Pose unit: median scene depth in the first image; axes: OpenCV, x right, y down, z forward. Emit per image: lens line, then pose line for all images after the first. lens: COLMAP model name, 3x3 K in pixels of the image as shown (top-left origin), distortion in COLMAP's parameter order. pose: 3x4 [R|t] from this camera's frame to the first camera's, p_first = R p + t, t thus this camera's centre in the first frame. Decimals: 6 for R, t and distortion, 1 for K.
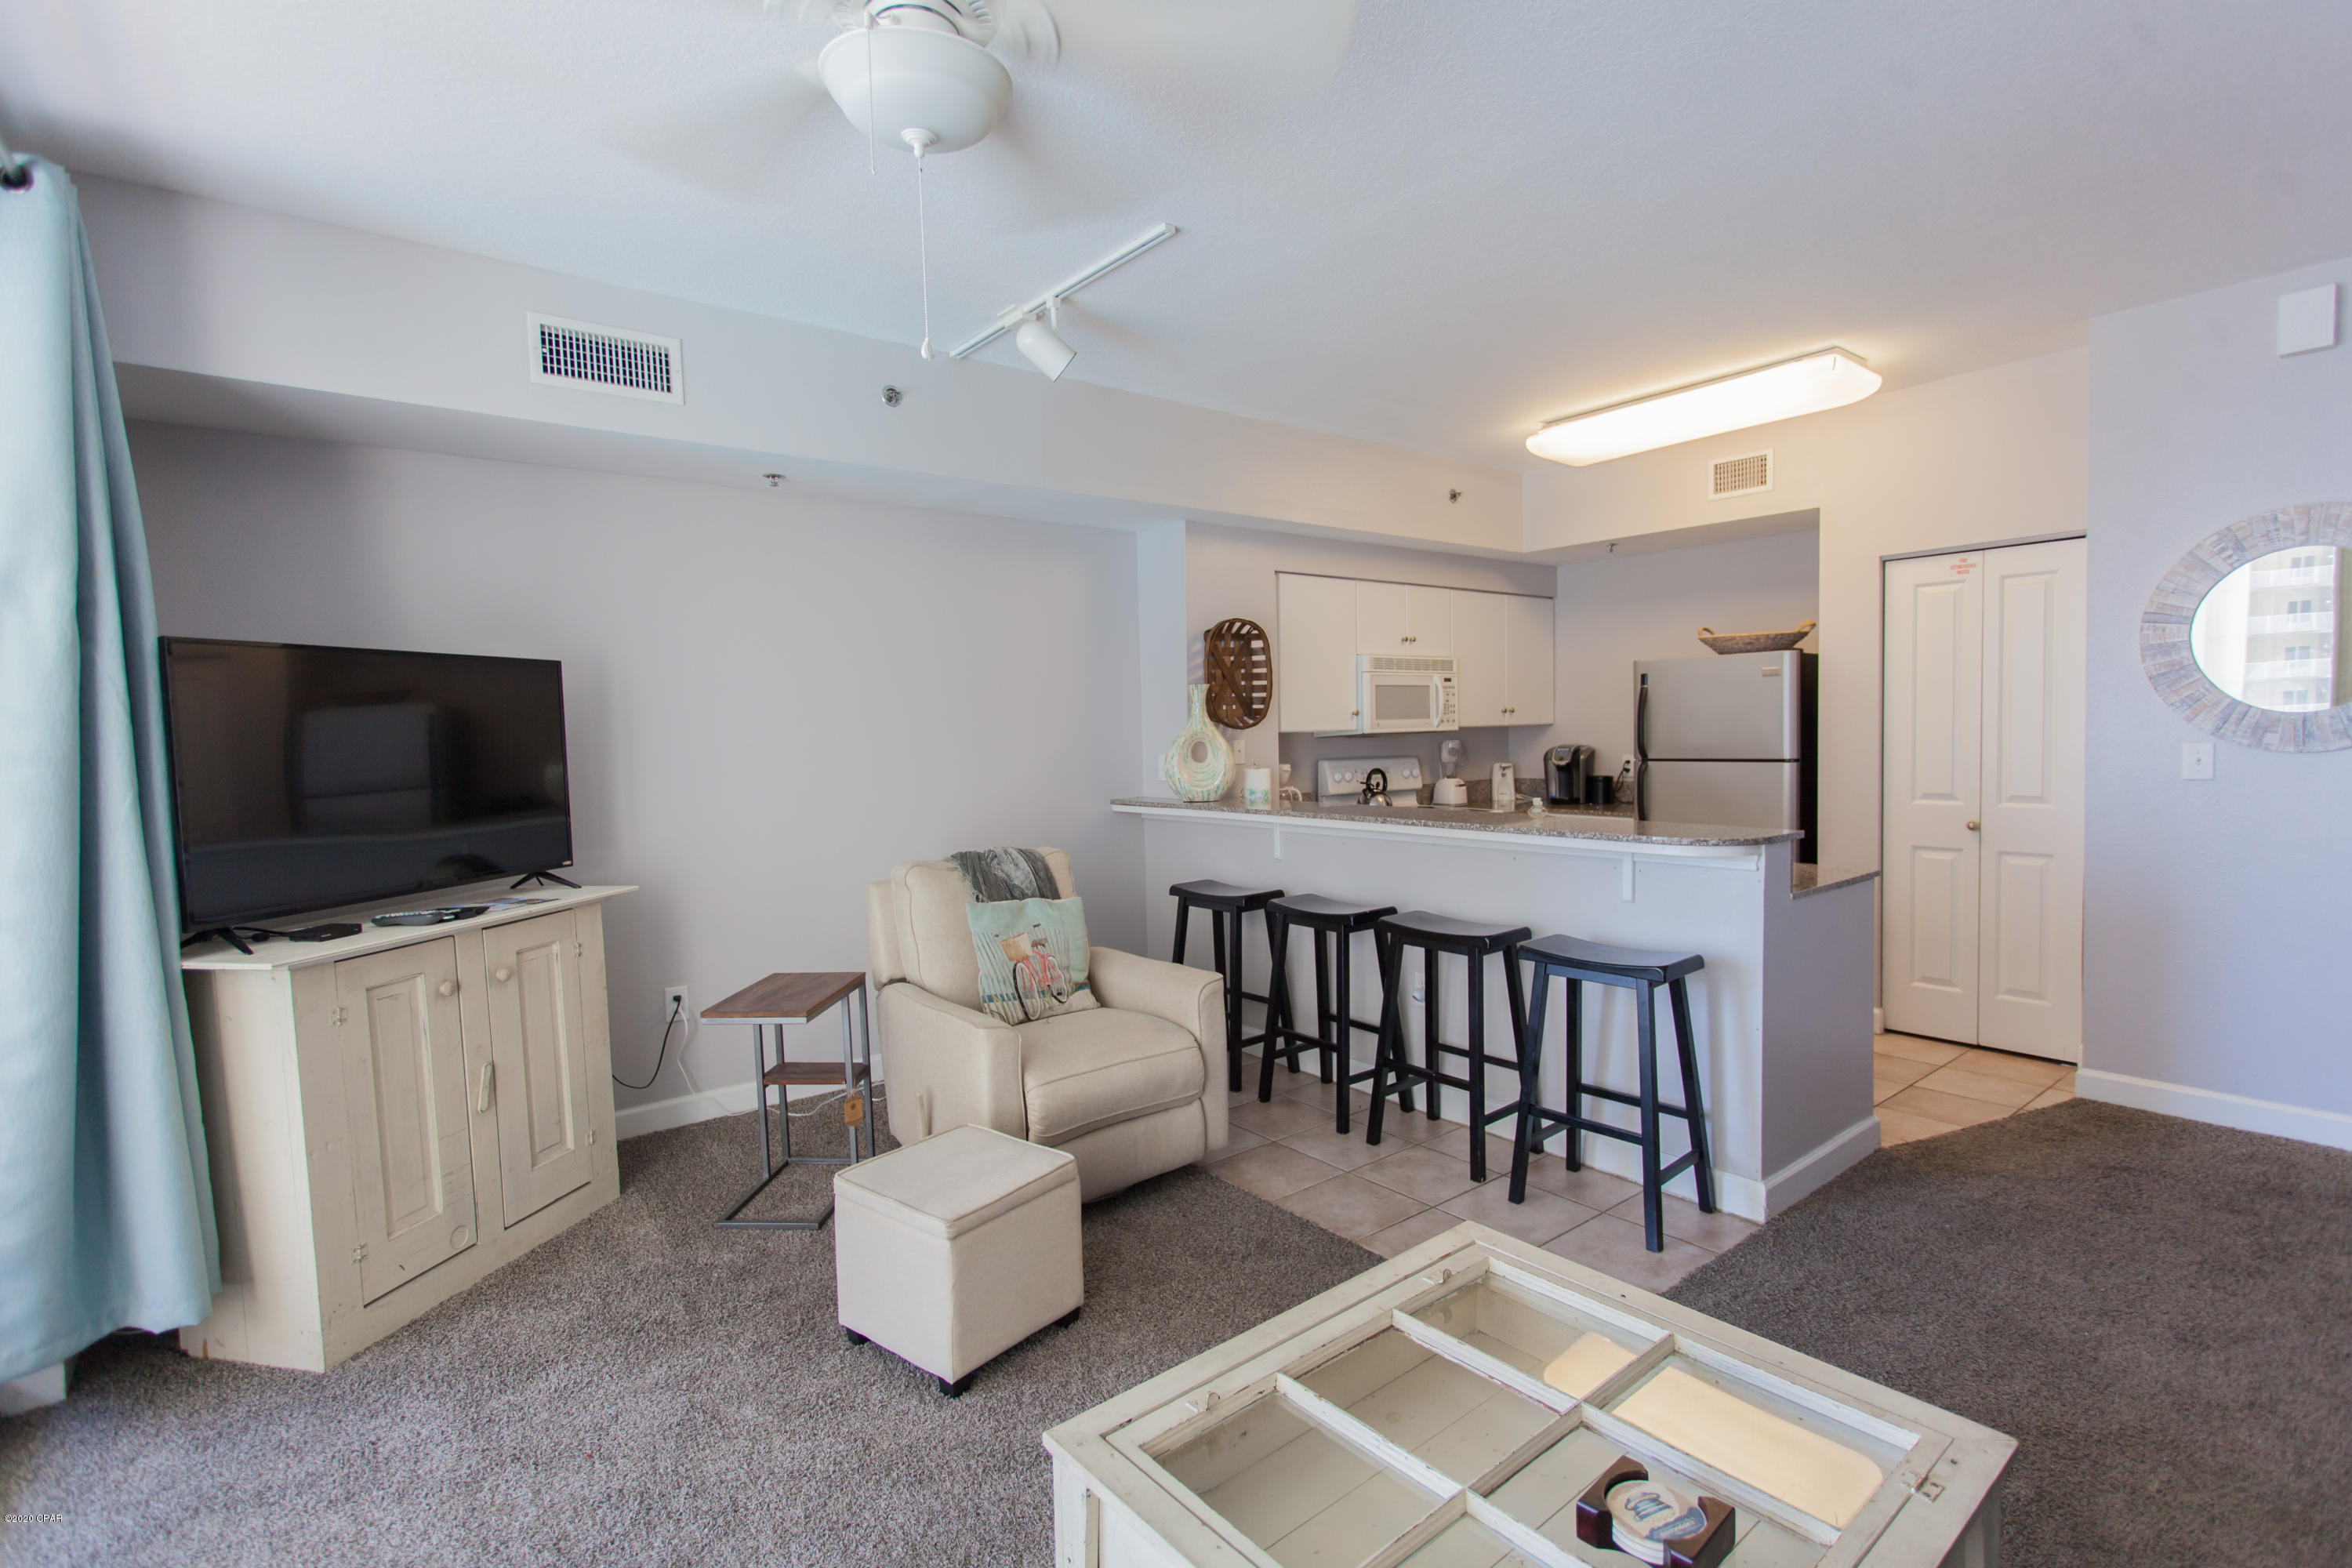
lens RADIAL K [[1103.2, 0, 1180.5], [0, 1103.2, 779.1], [0, 0, 1]] dist [0.000872, 0.001205]
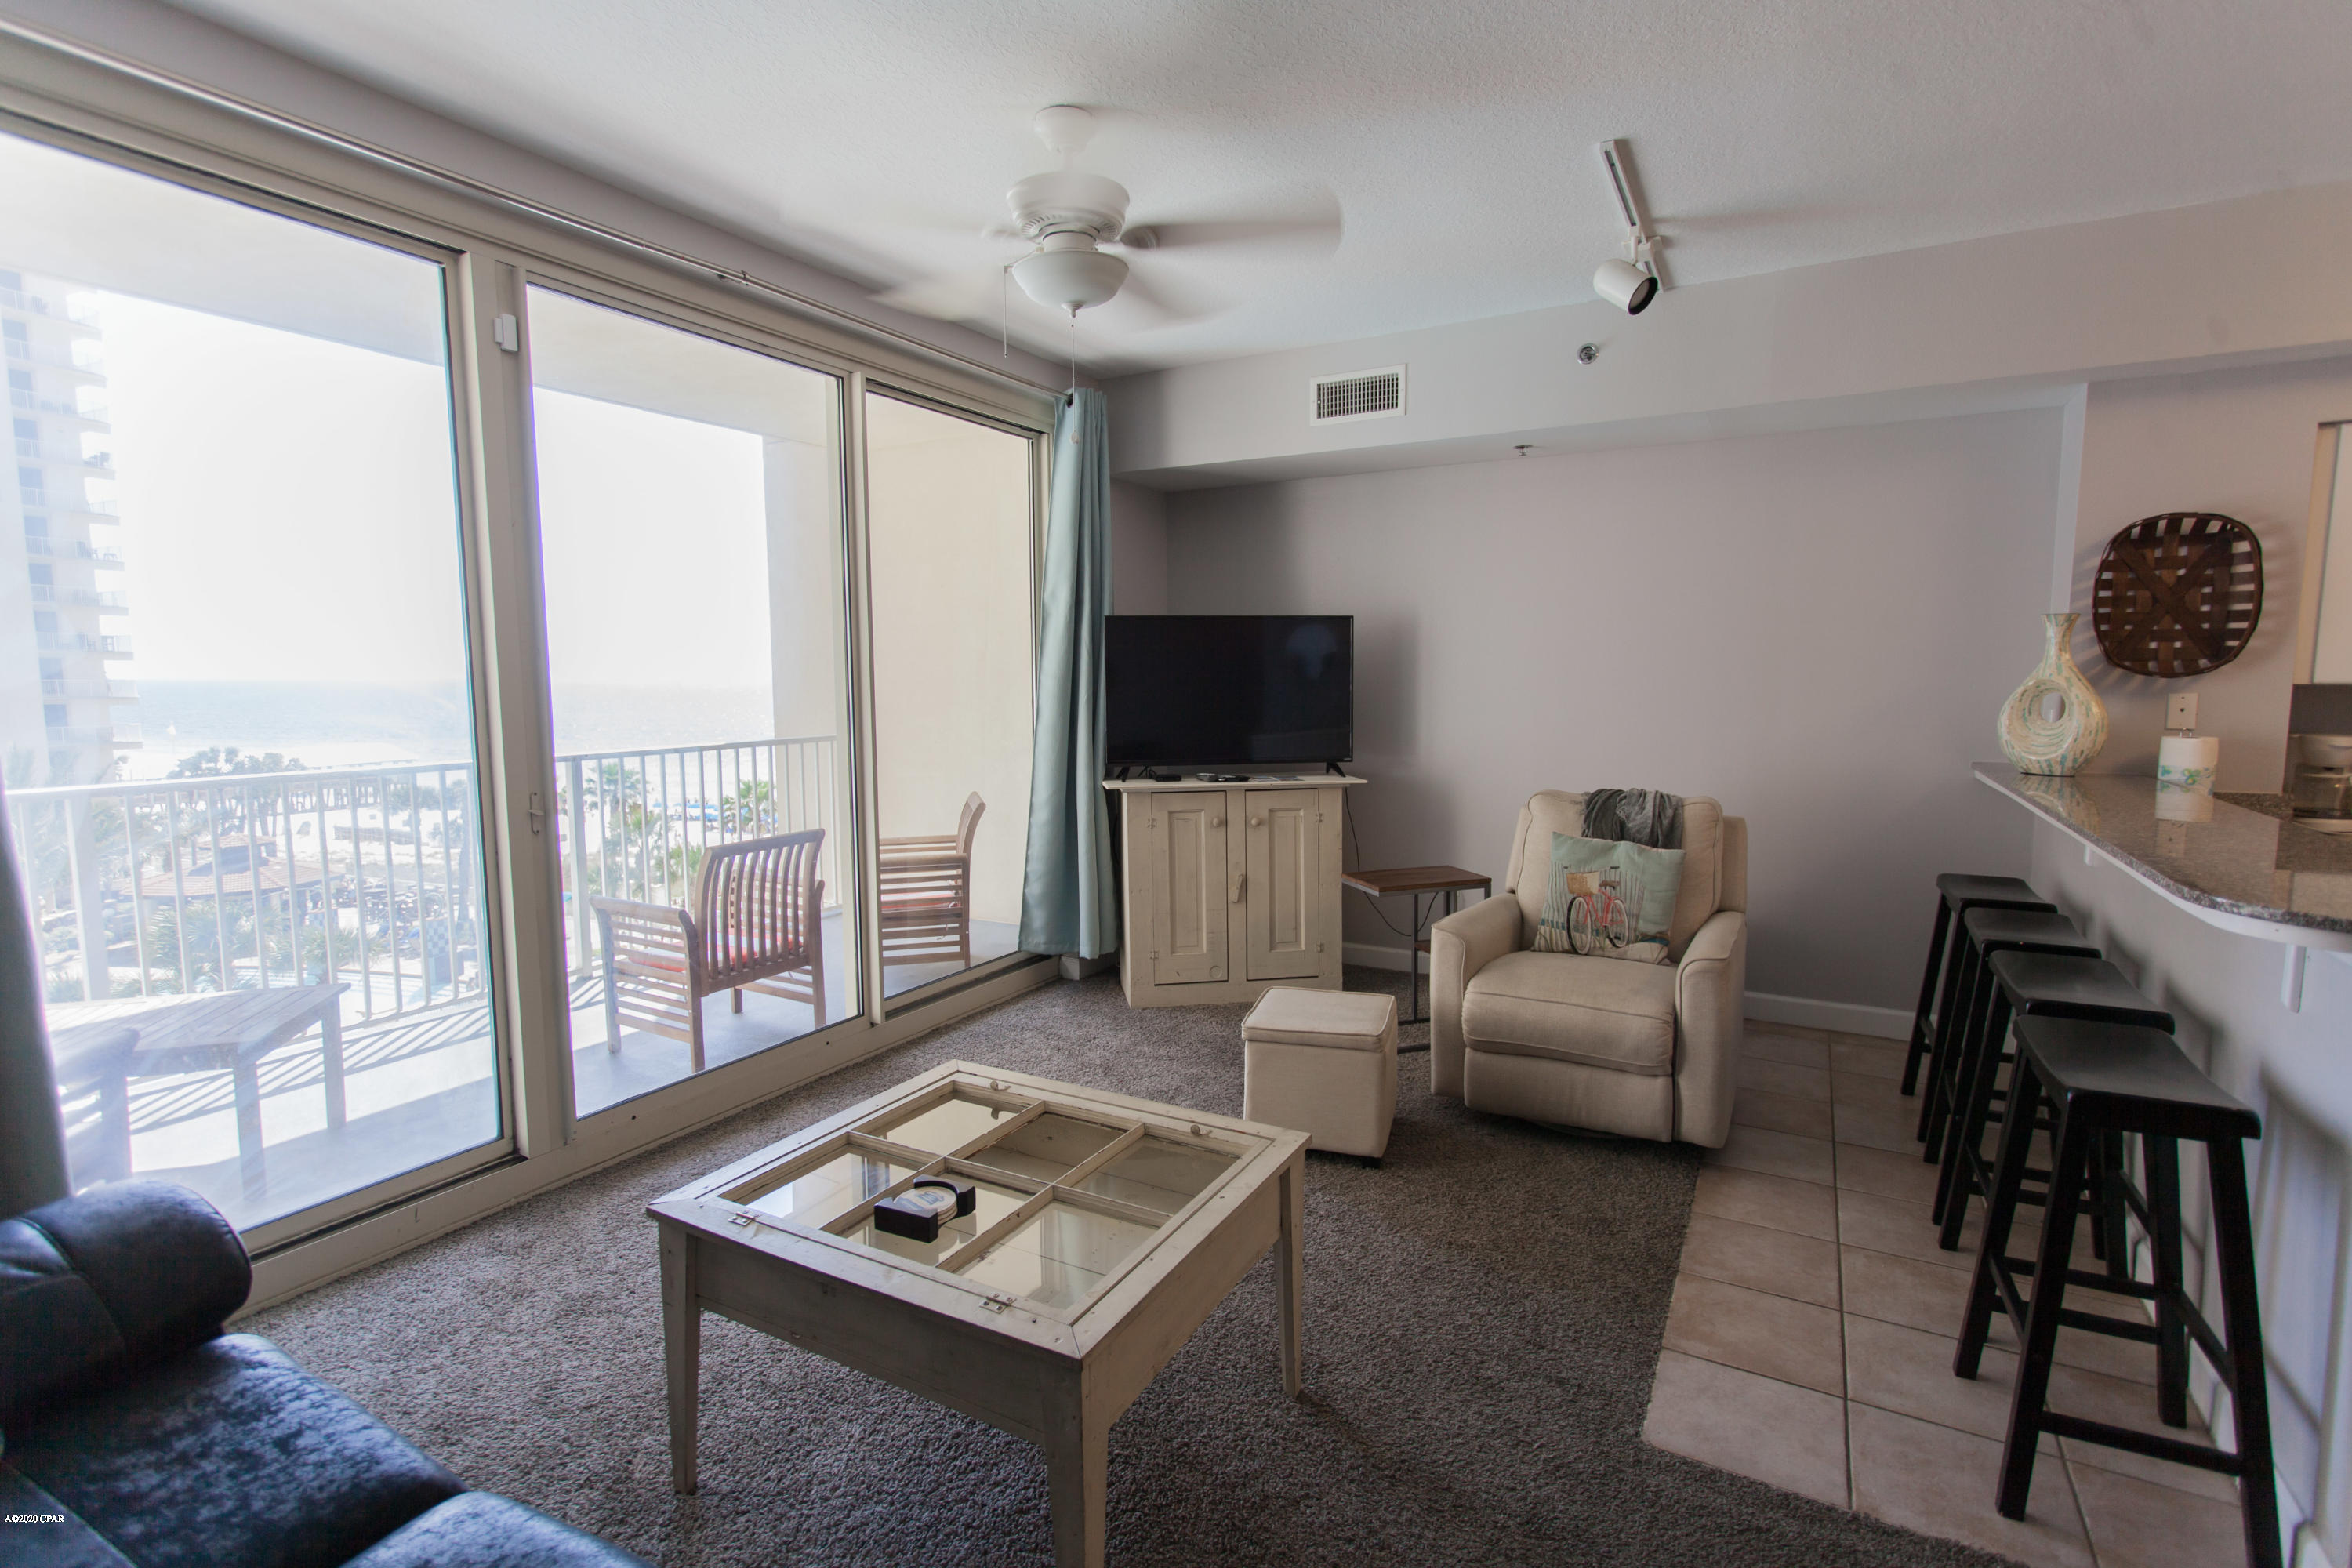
lens RADIAL K [[1102.6, 0, 1180.0], [0, 1102.6, 779.3], [0, 0, 1]] dist [0.003196, 0.000129]
pose [[0.375550, 0.112244, -0.919980, 0.676940], [-0.050282, 0.993645, 0.100706, -0.030844], [0.925437, 0.008439, 0.378807, 0.263522]]
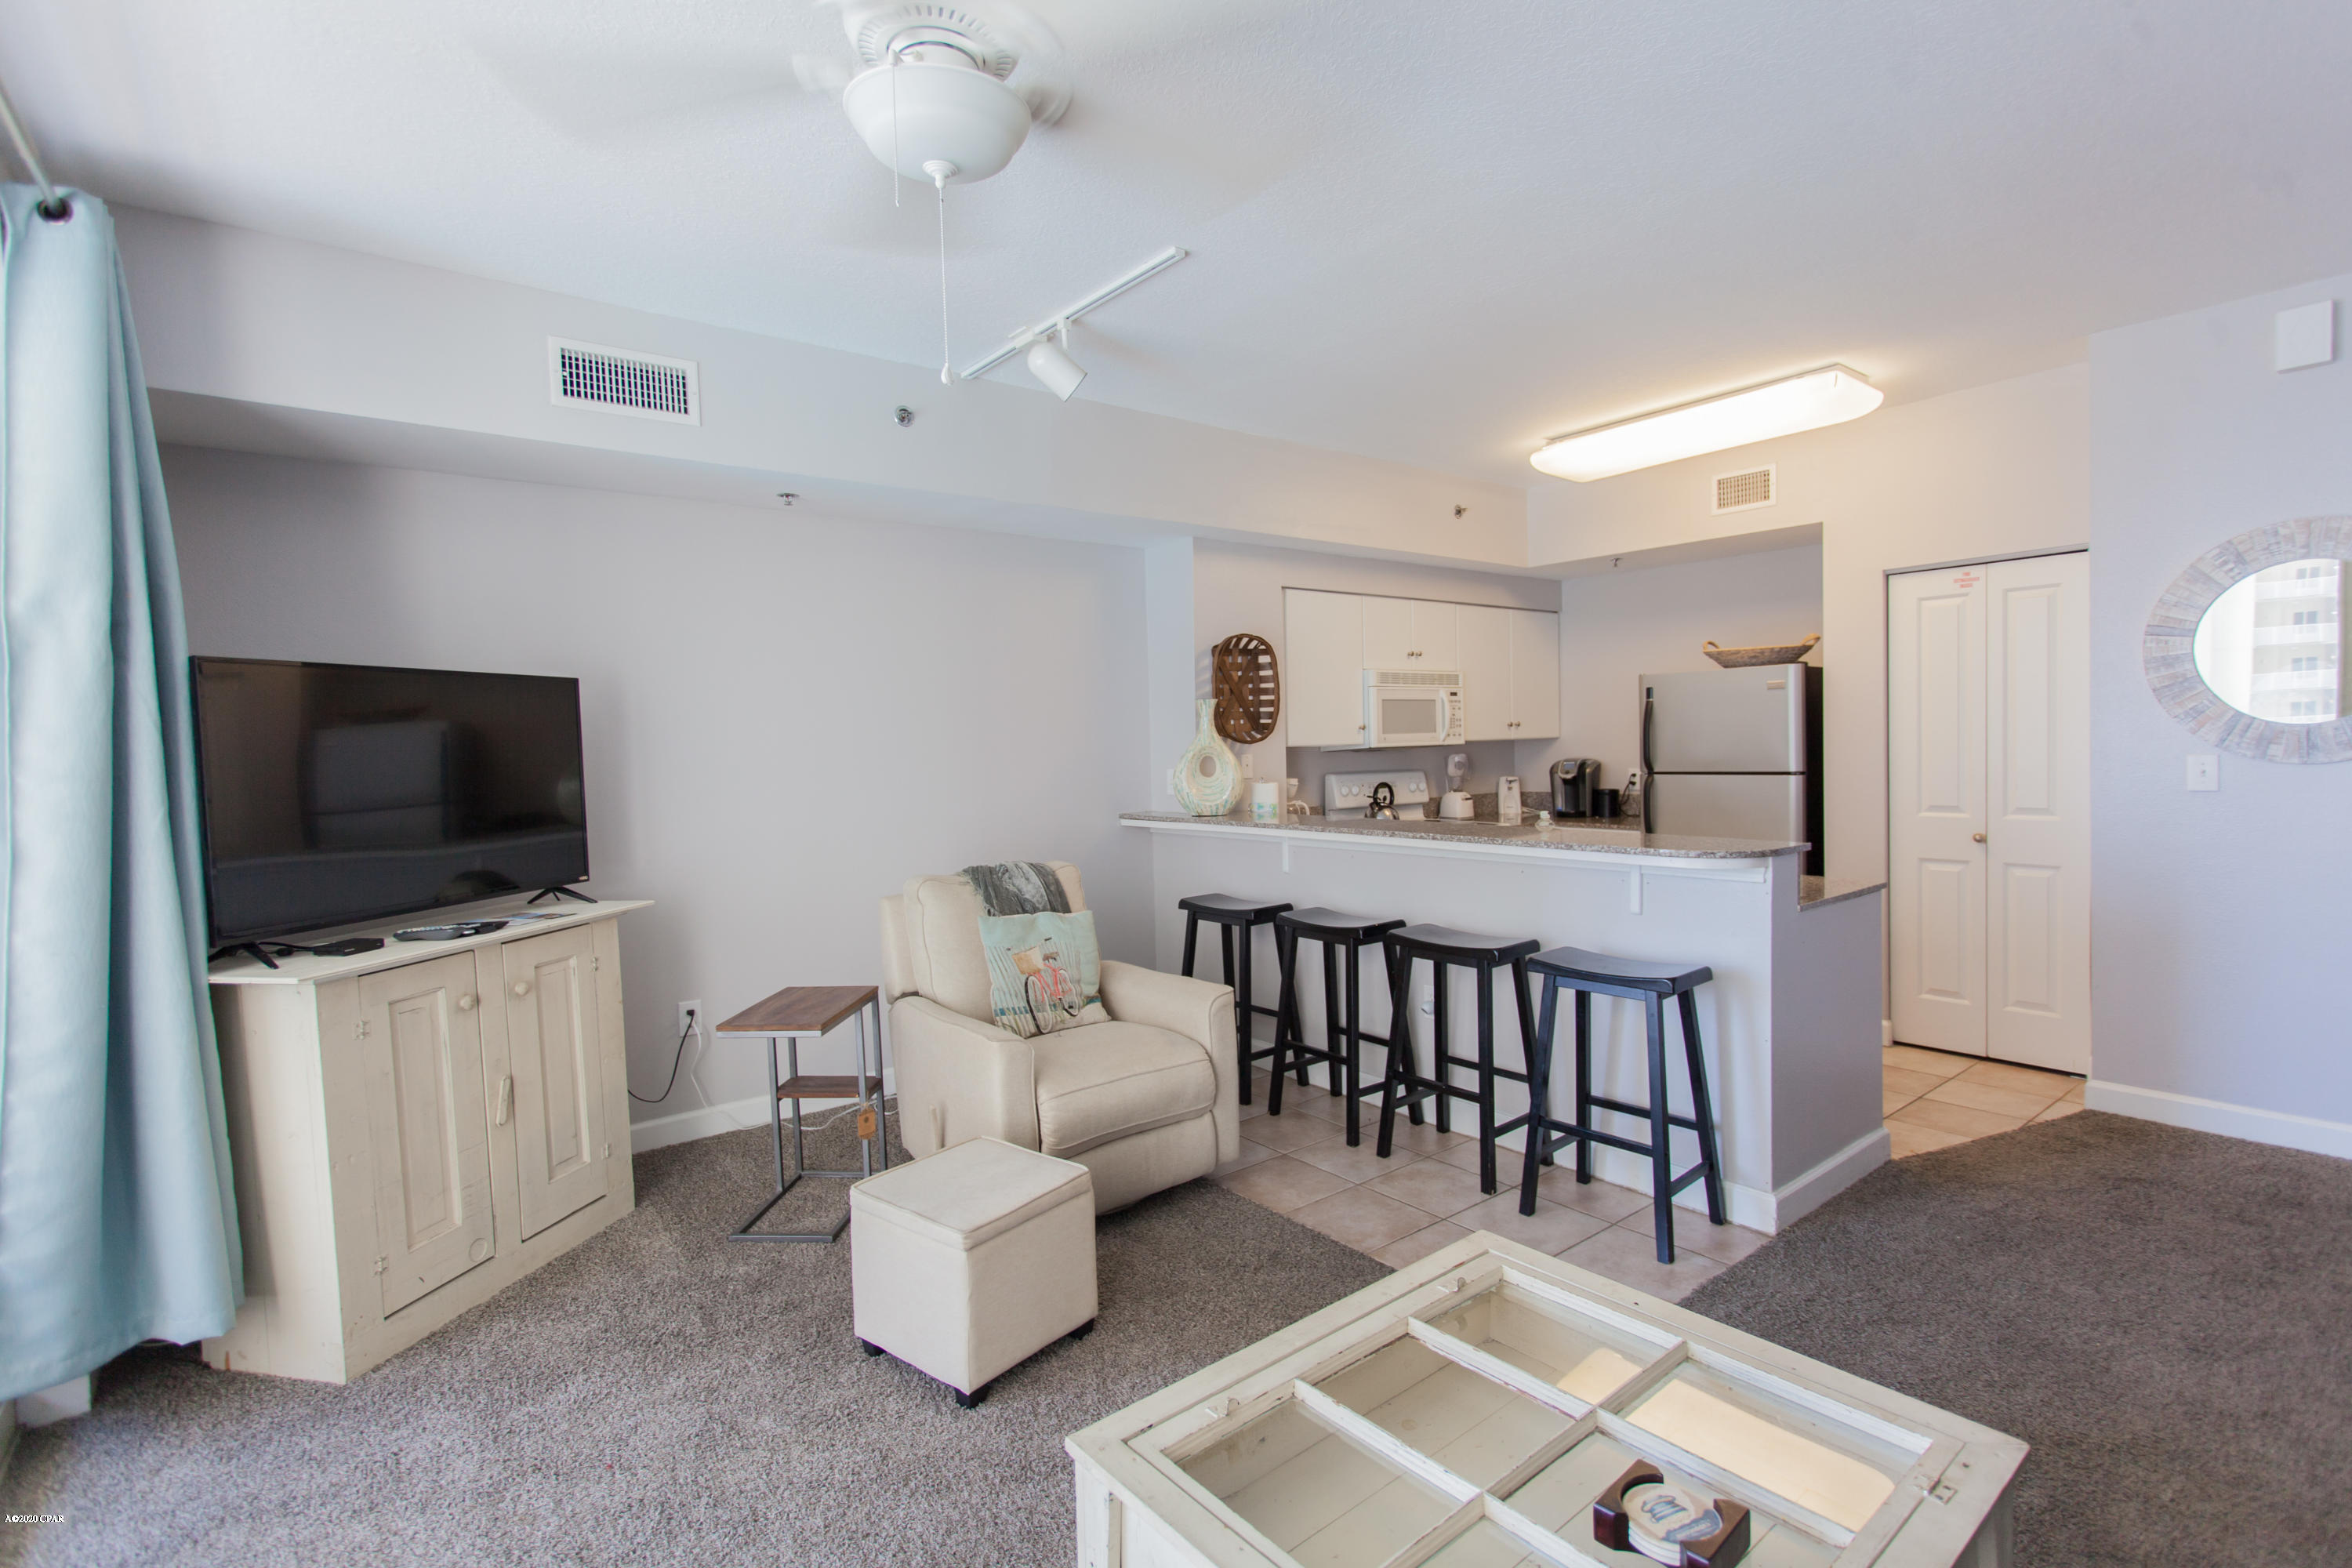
lens RADIAL K [[1103.2, 0, 1180.5], [0, 1103.2, 779.1], [0, 0, 1]] dist [0.000872, 0.001205]
pose [[0.999989, -0.002787, -0.003855, -0.005407], [0.002737, 0.999910, -0.013118, 0.000150], [0.003891, 0.013108, 0.999907, -0.008963]]
